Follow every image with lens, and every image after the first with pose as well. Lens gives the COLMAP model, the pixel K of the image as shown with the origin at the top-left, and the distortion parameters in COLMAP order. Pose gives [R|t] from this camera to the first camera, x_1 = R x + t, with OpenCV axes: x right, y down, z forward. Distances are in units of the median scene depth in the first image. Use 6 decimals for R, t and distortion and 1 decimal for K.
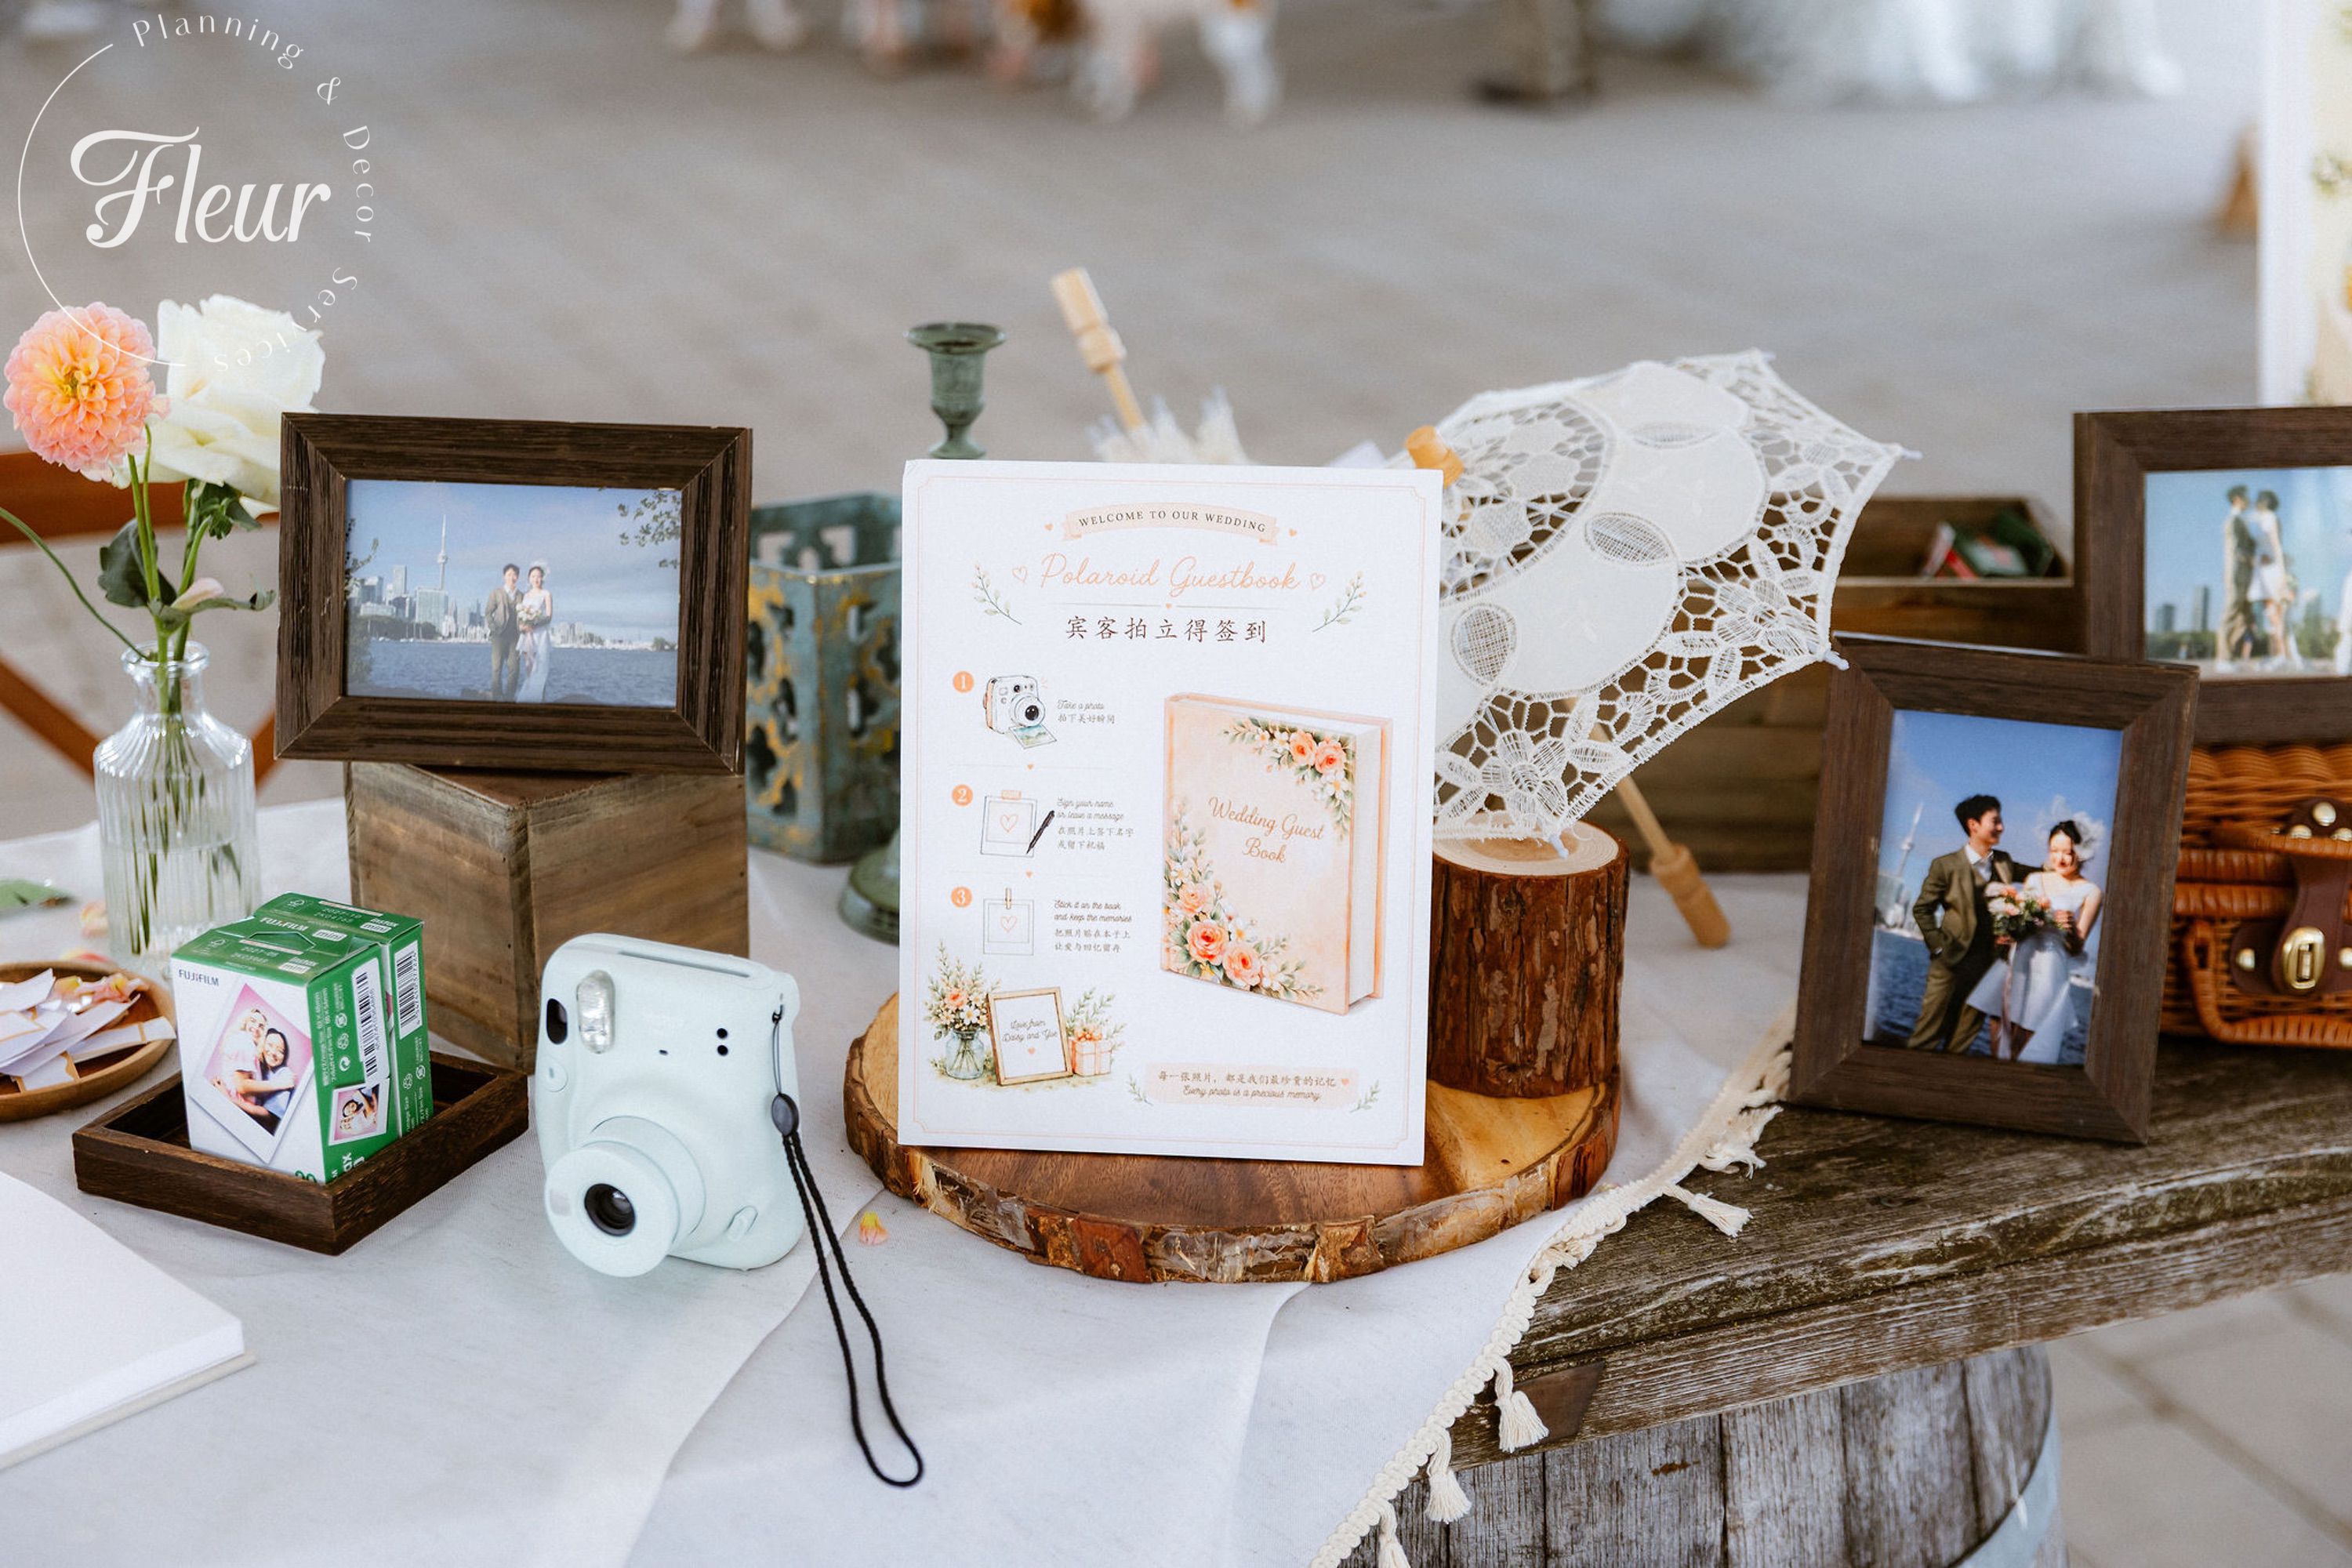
lens RADIAL K [[3571.9, 0, 1167.8], [0, 3571.9, 780.2], [0, 0, 1]] dist [-0.024197, 0.000000]
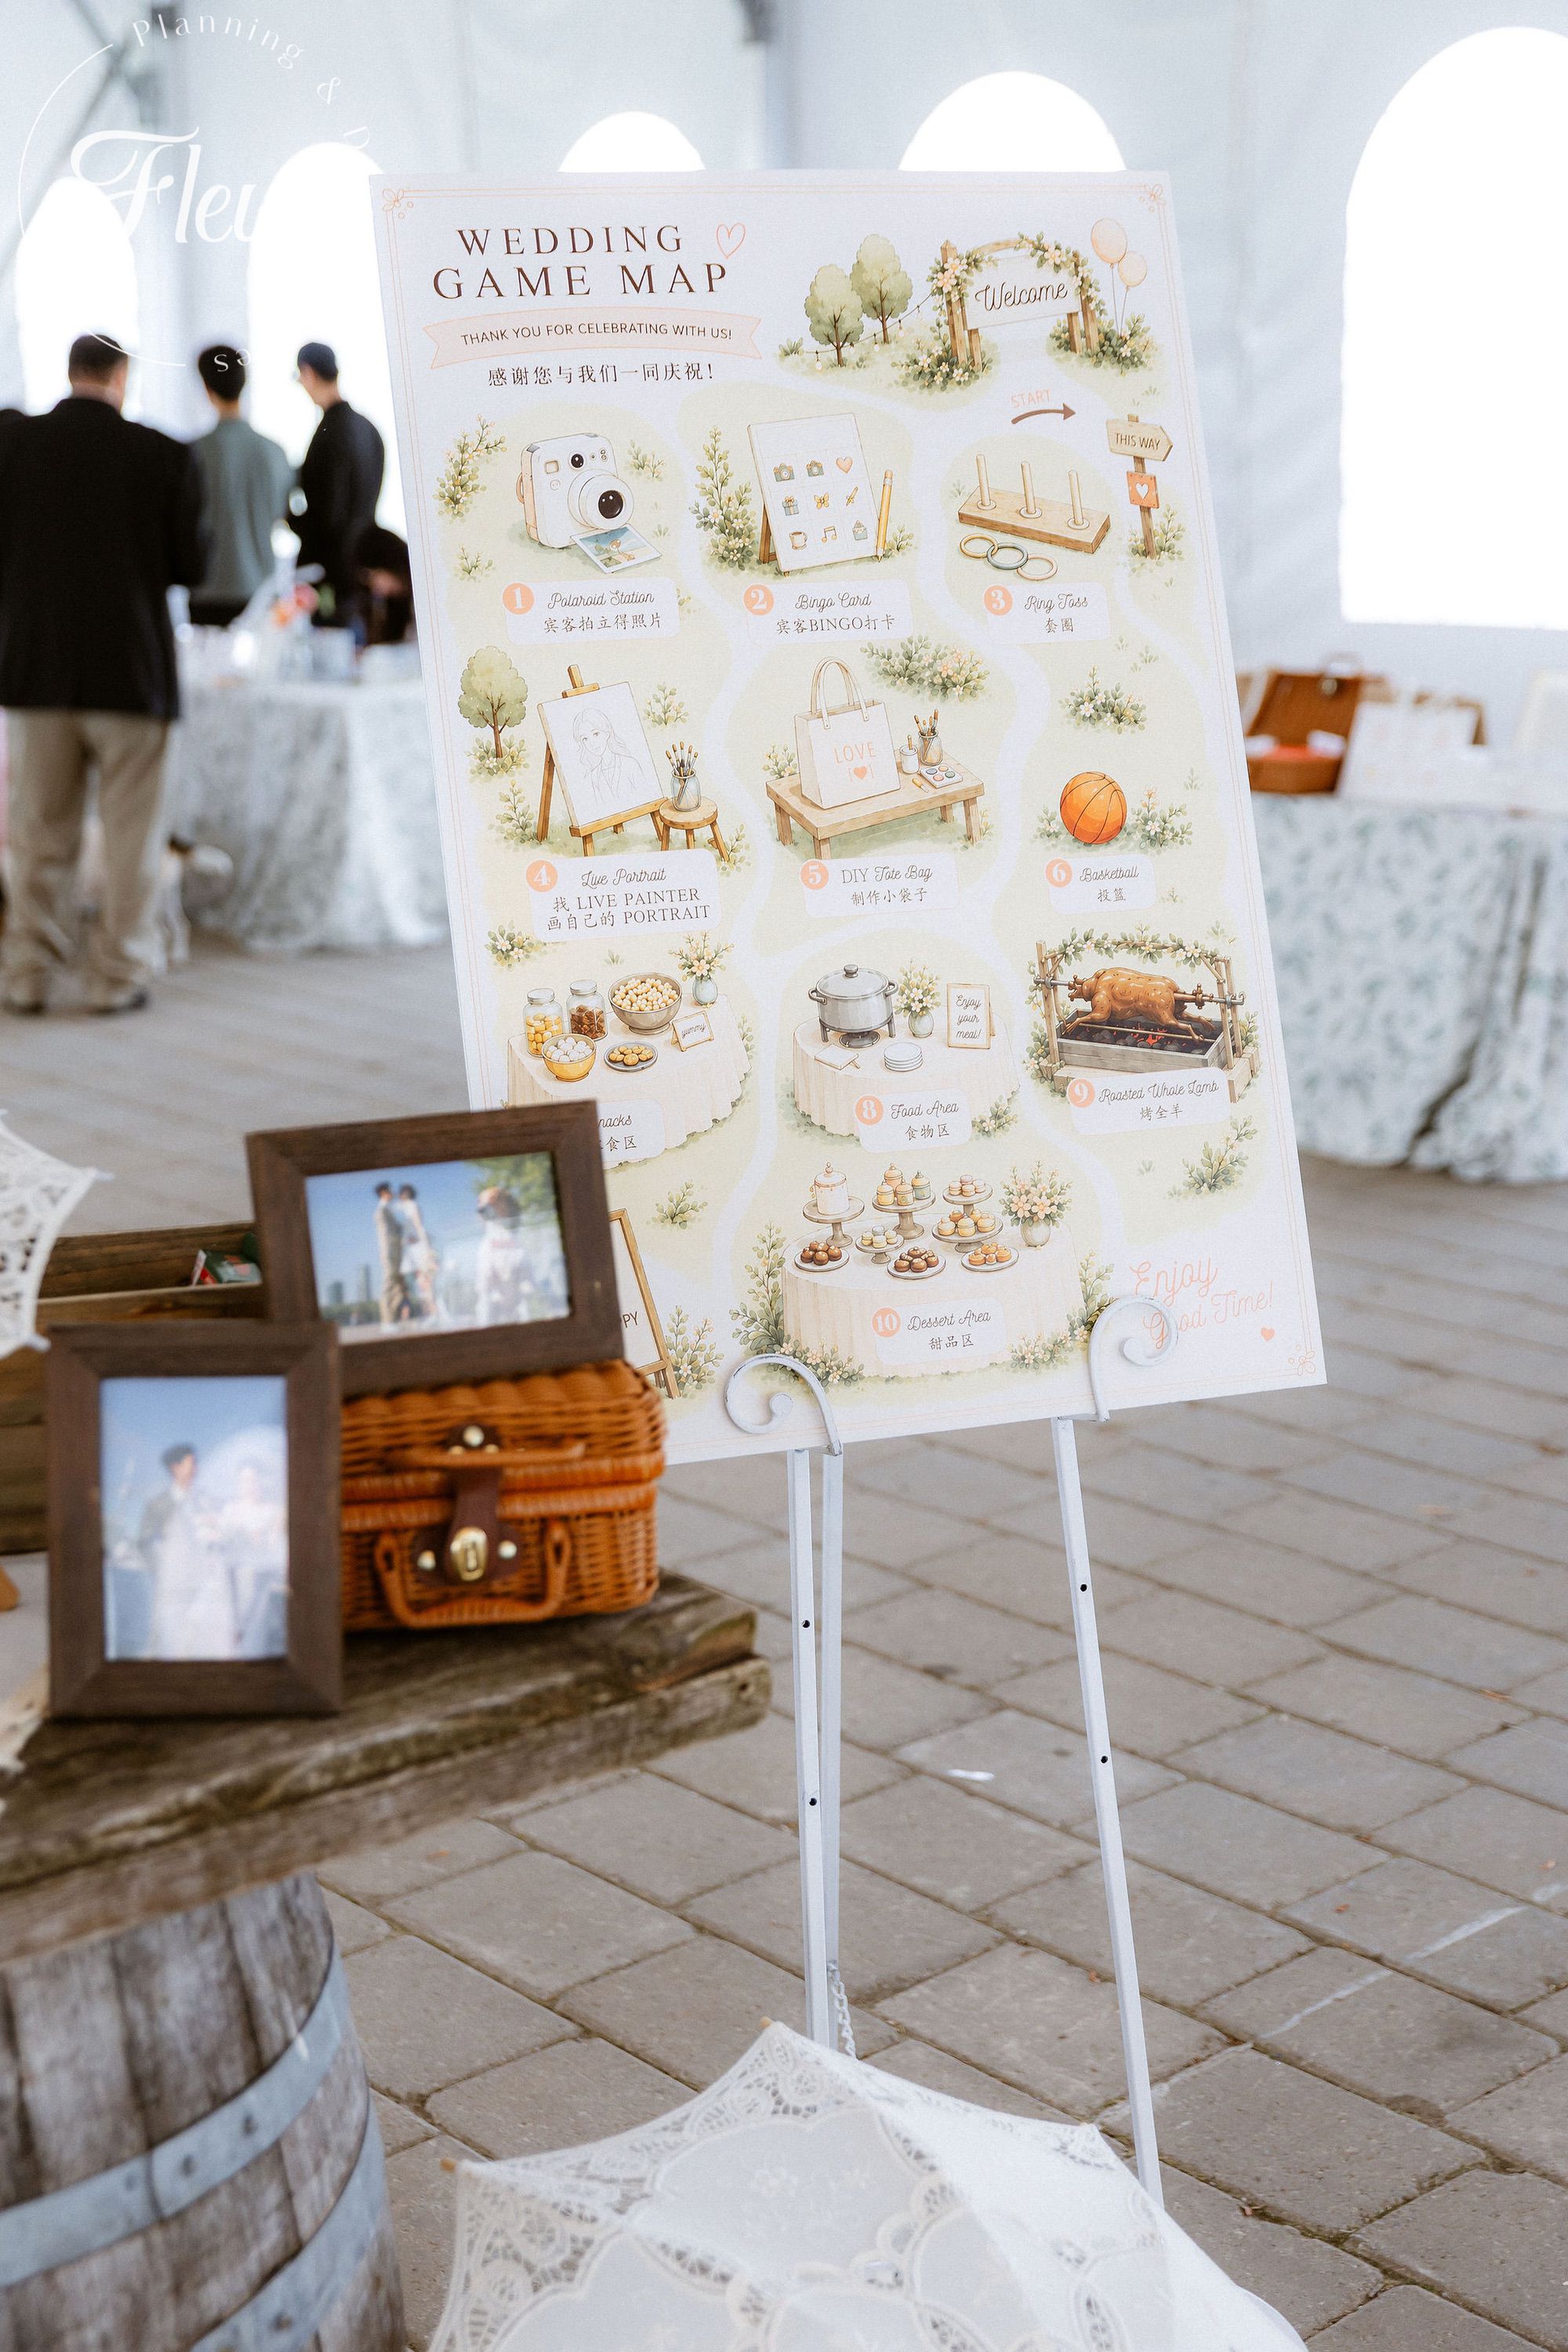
lens RADIAL K [[3336.9, 0, 767.2], [0, 3336.9, 1199.8], [0, 0, 1]] dist [-0.025541, 0.000000]
pose [[0.953847, -0.081520, 0.289015, 0.096034], [0.115818, 0.987852, -0.103604, 0.062965], [-0.277058, 0.132296, 0.951702, -0.153990]]
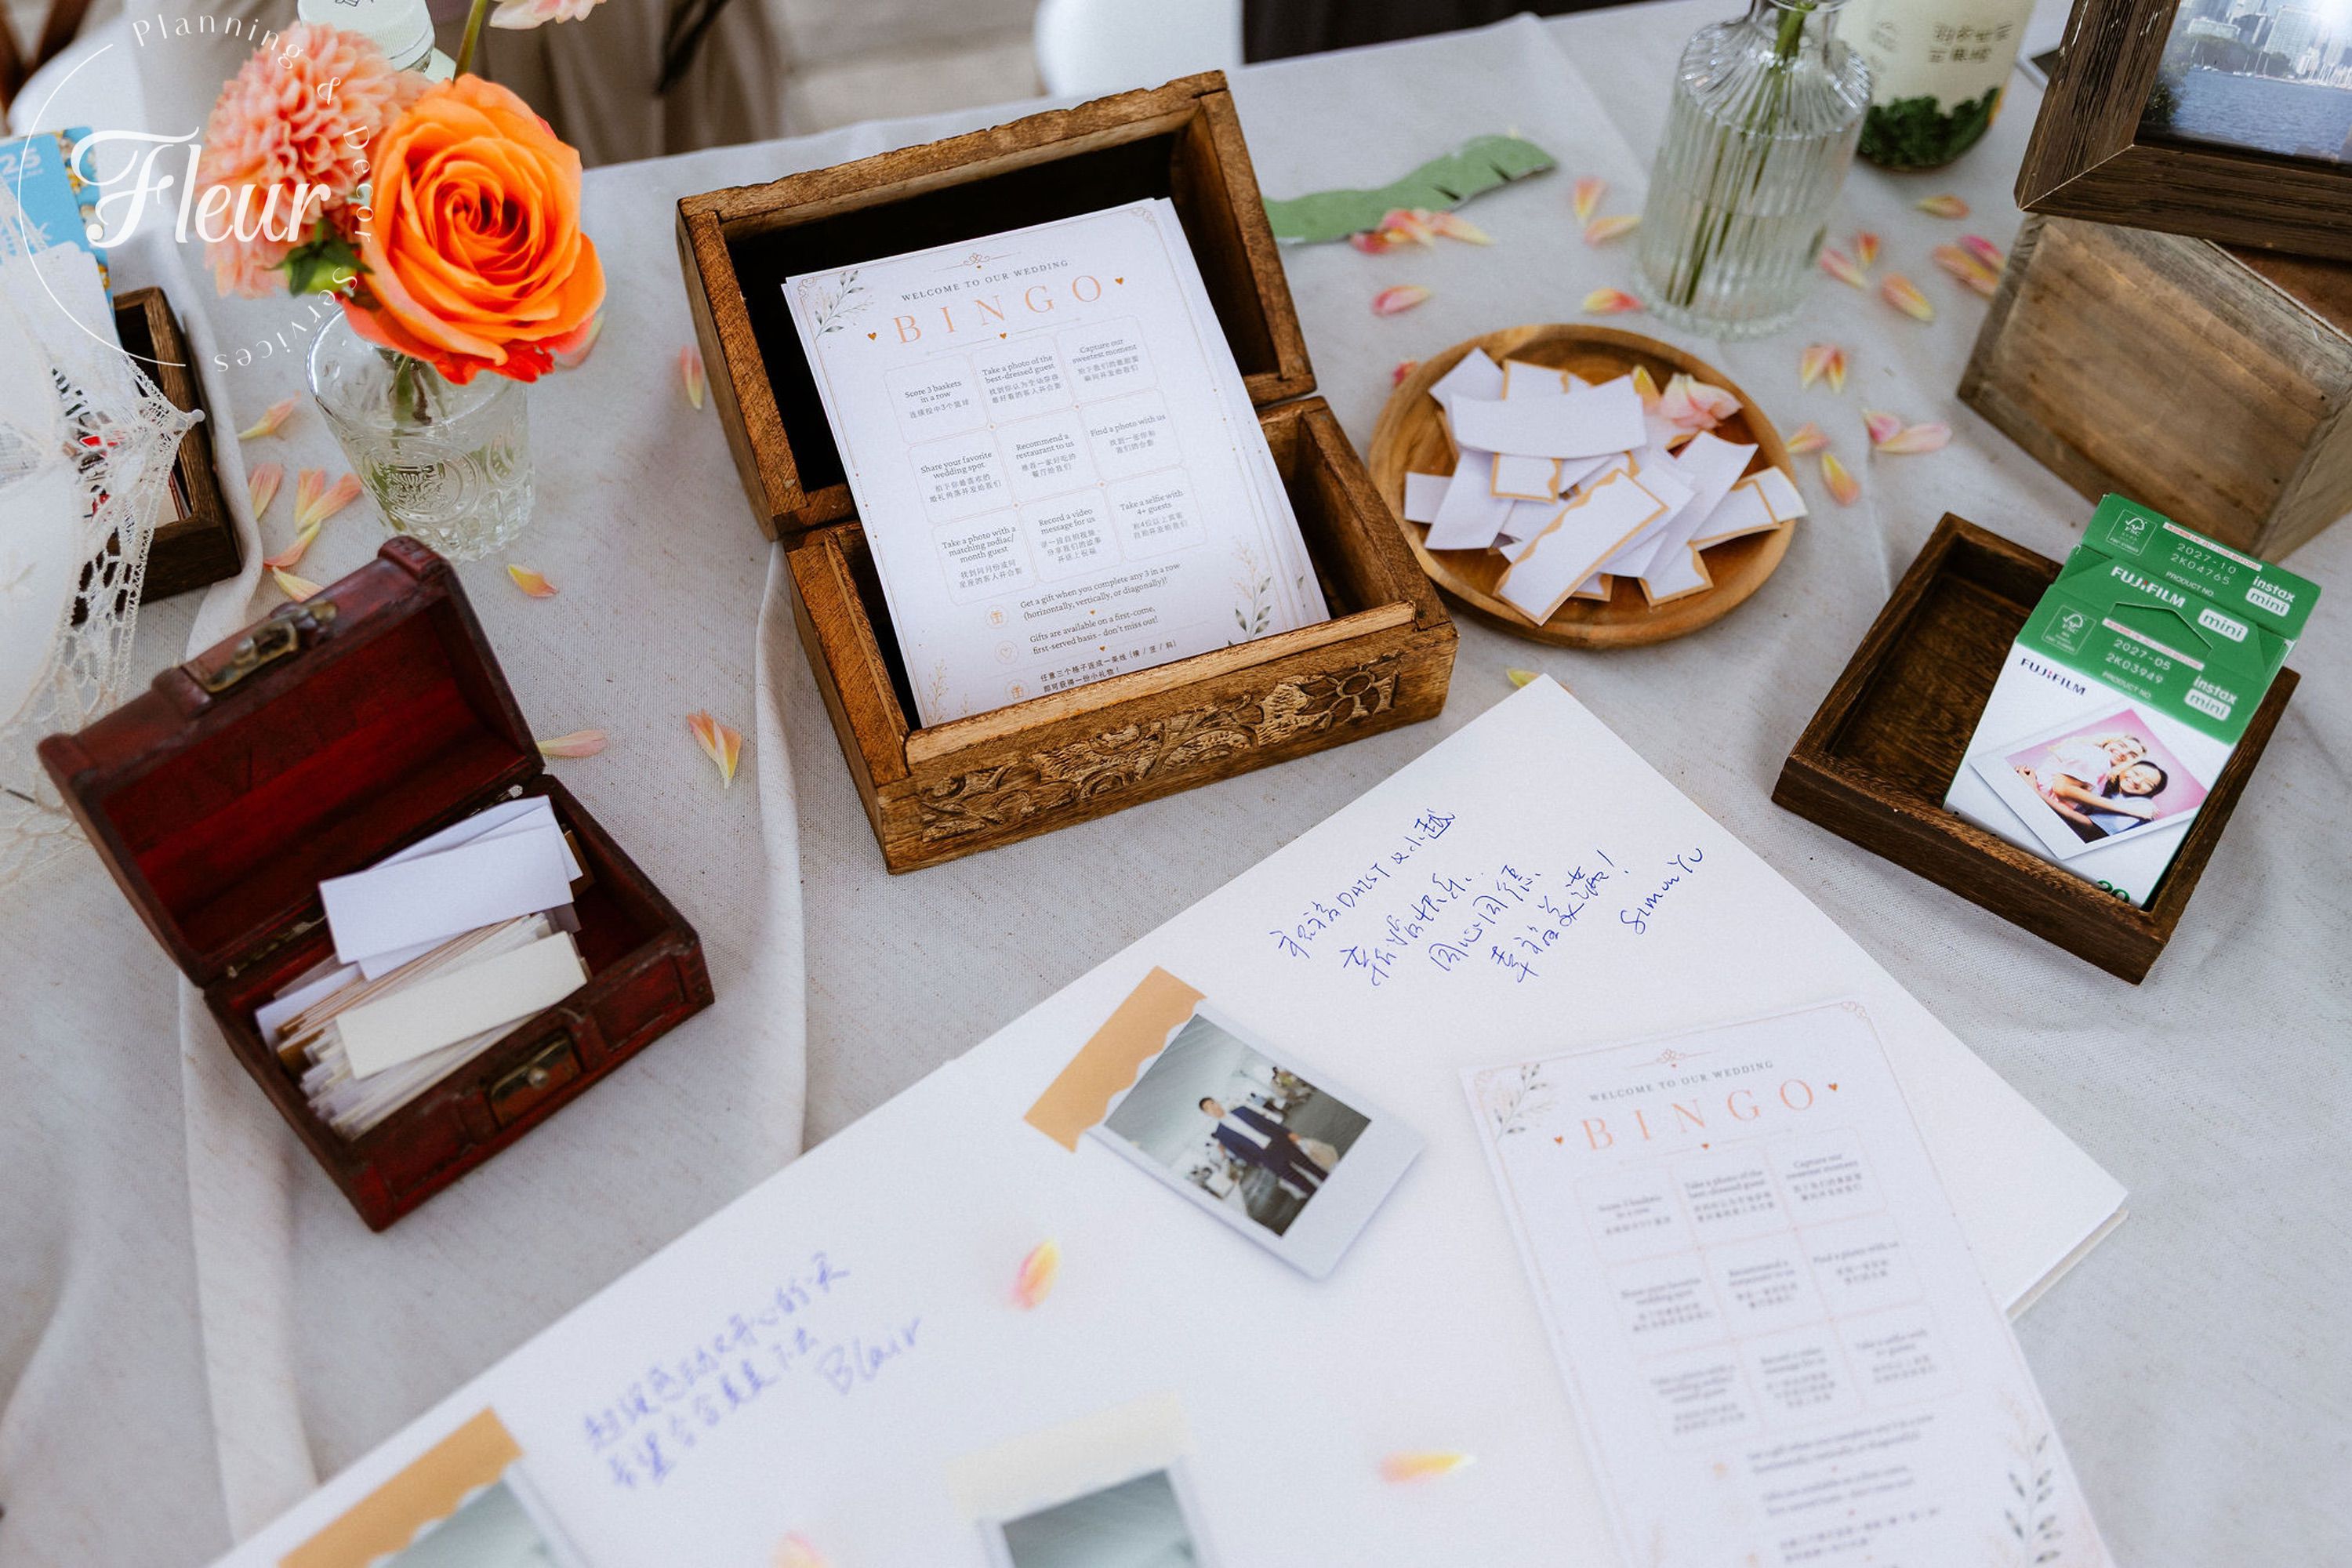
lens RADIAL K [[2457.5, 0, 1181.5], [0, 2457.5, 771.5], [0, 0, 1]] dist [-0.014602, 0.000000]
pose [[0.990220, 0.118579, -0.073513, -0.375667], [-0.057119, 0.825283, 0.561823, -0.190721], [0.127290, -0.552130, 0.823984, 0.484787]]
